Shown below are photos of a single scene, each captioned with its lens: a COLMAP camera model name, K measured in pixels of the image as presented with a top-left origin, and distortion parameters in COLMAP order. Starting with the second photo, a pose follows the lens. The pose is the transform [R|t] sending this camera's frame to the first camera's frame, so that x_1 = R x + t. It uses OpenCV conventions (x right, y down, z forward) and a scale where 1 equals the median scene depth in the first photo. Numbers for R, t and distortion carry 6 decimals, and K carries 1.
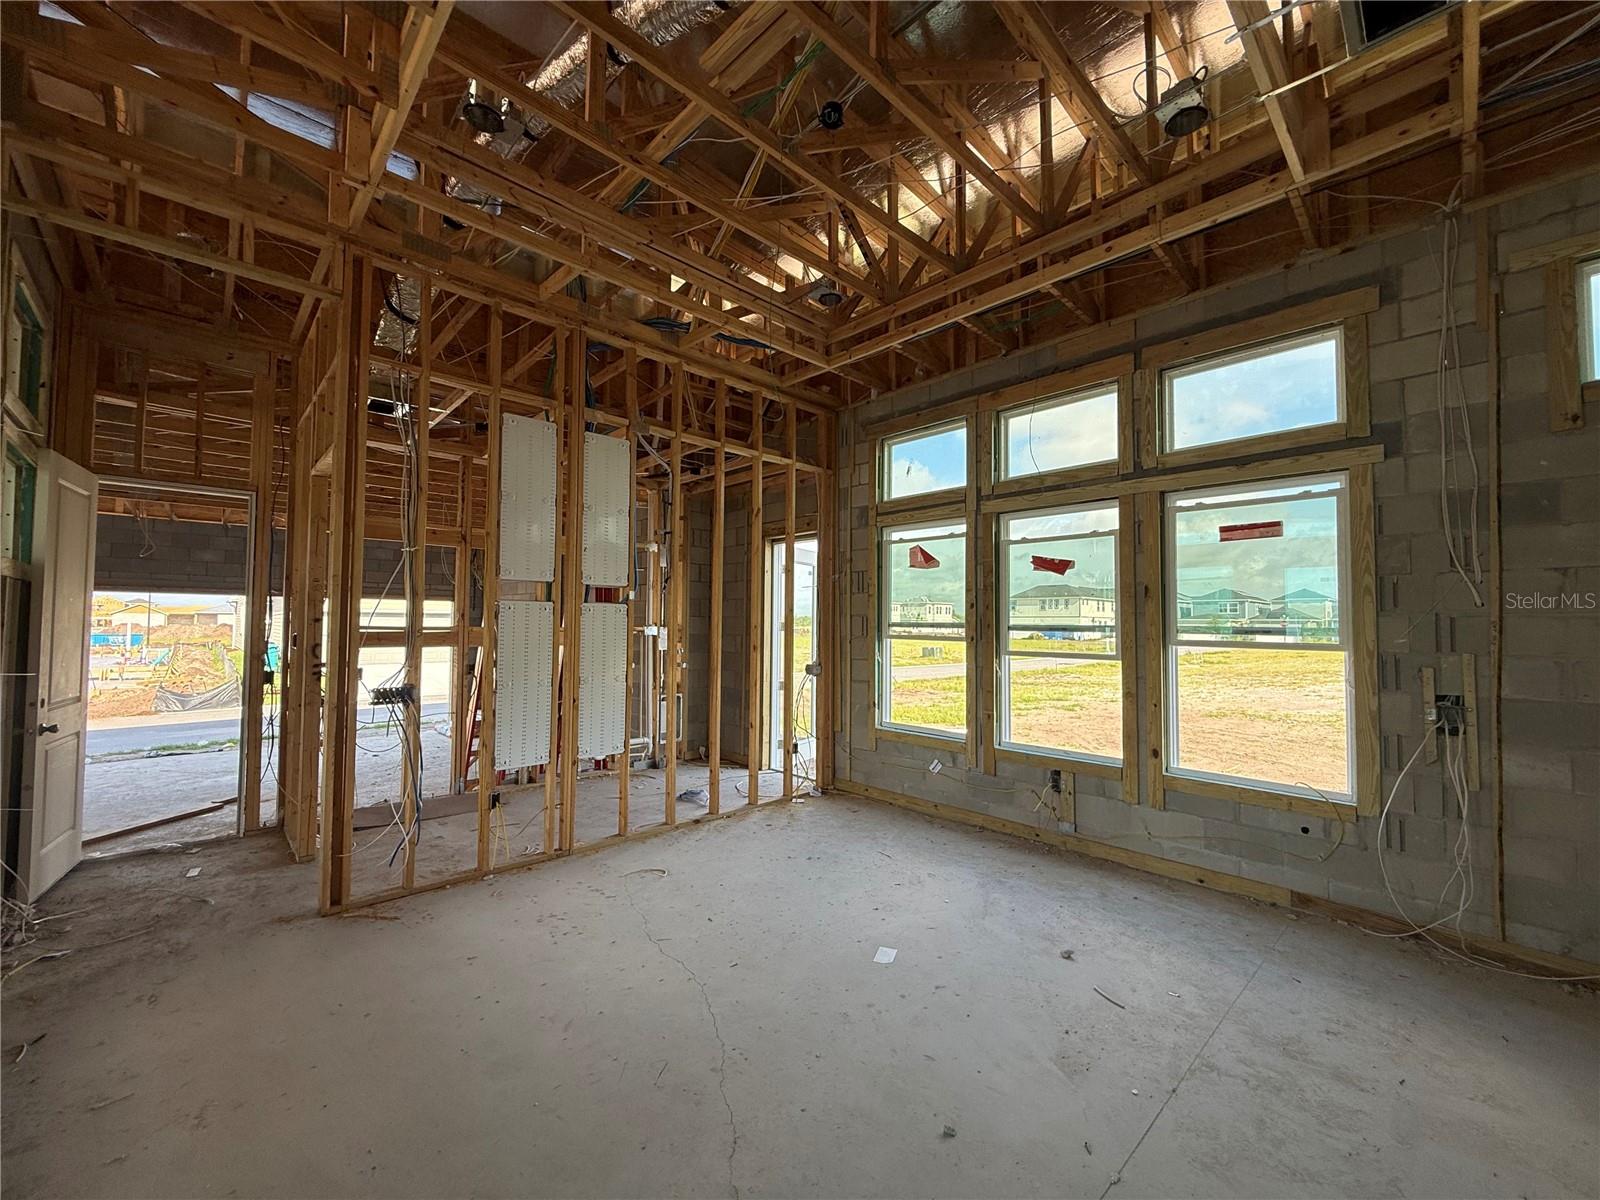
lens RADIAL K [[638.9, 0, 800.8], [0, 638.9, 597.1], [0, 0, 1]] dist [0.000562, -0.000162]
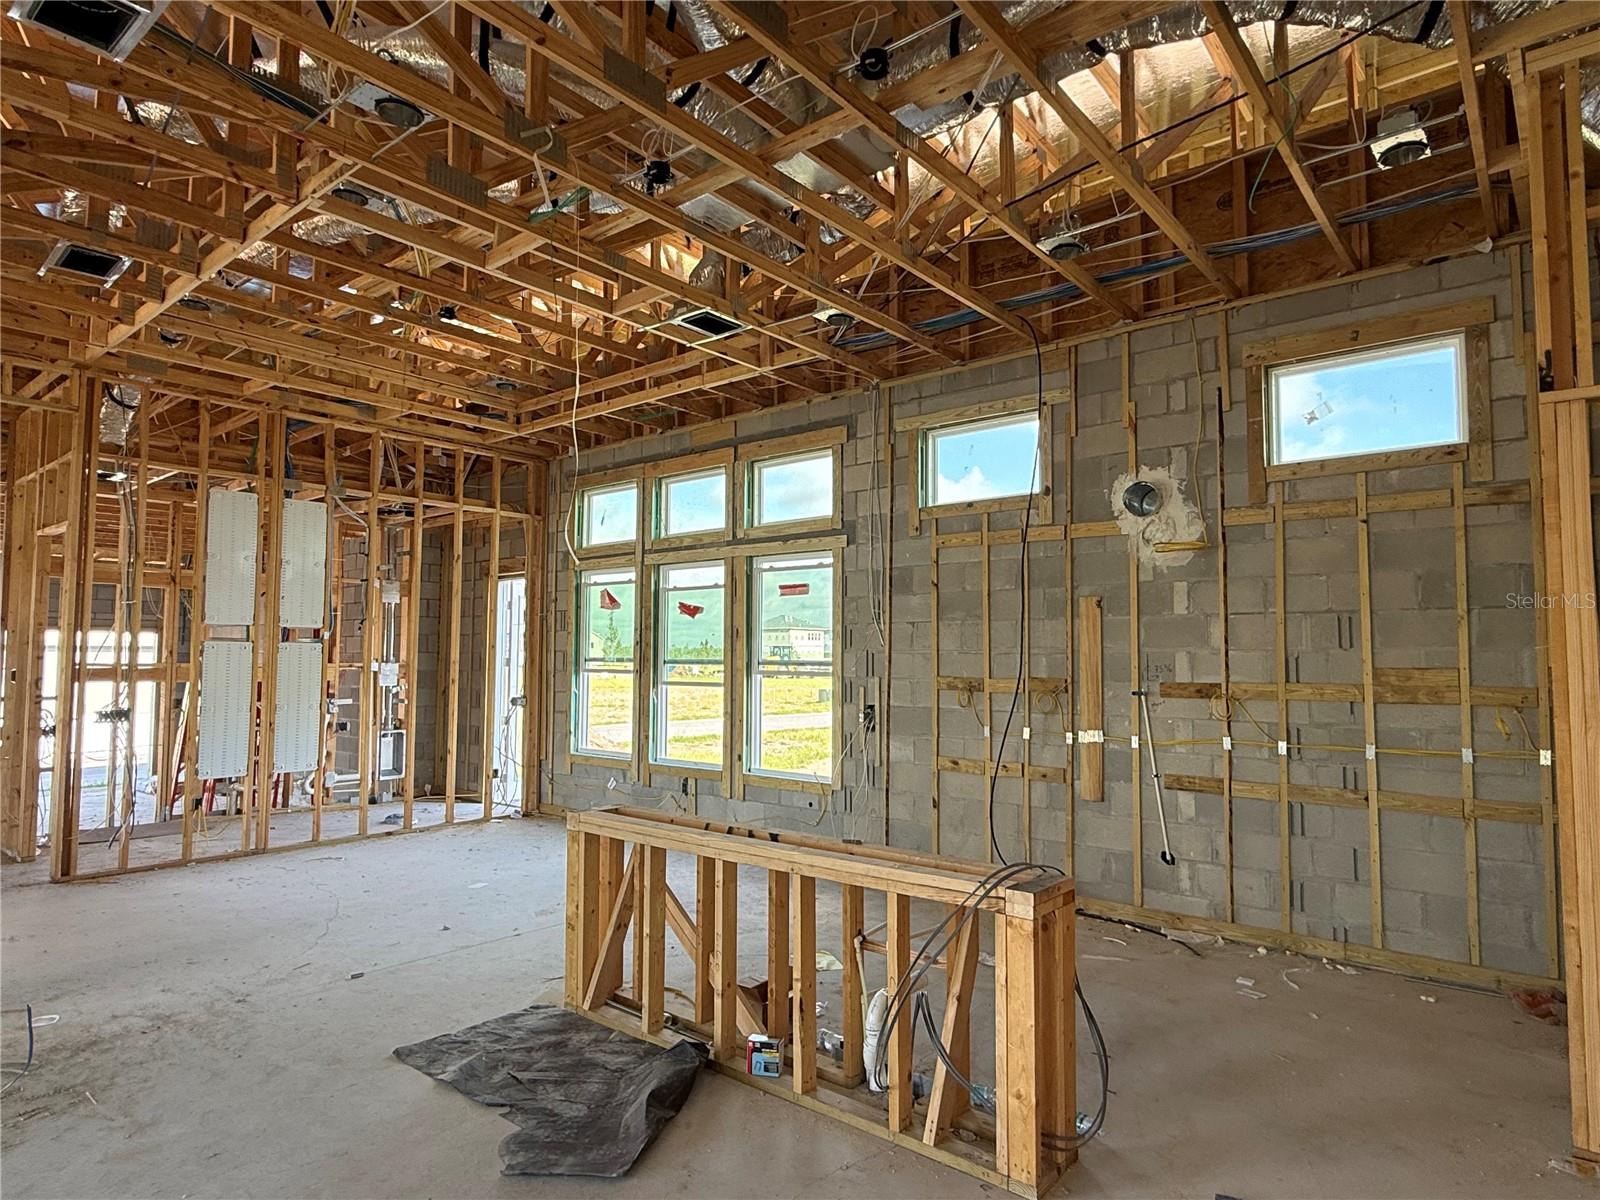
lens RADIAL K [[922.5, 0, 800.0], [0, 922.5, 600.0], [0, 0, 1]] dist [-0.002182, 0.001311]
pose [[0.993379, 0.003185, 0.114840, 0.407599], [-0.000723, 0.999769, -0.021468, -0.032434], [-0.114882, 0.021243, 0.993152, -0.787574]]
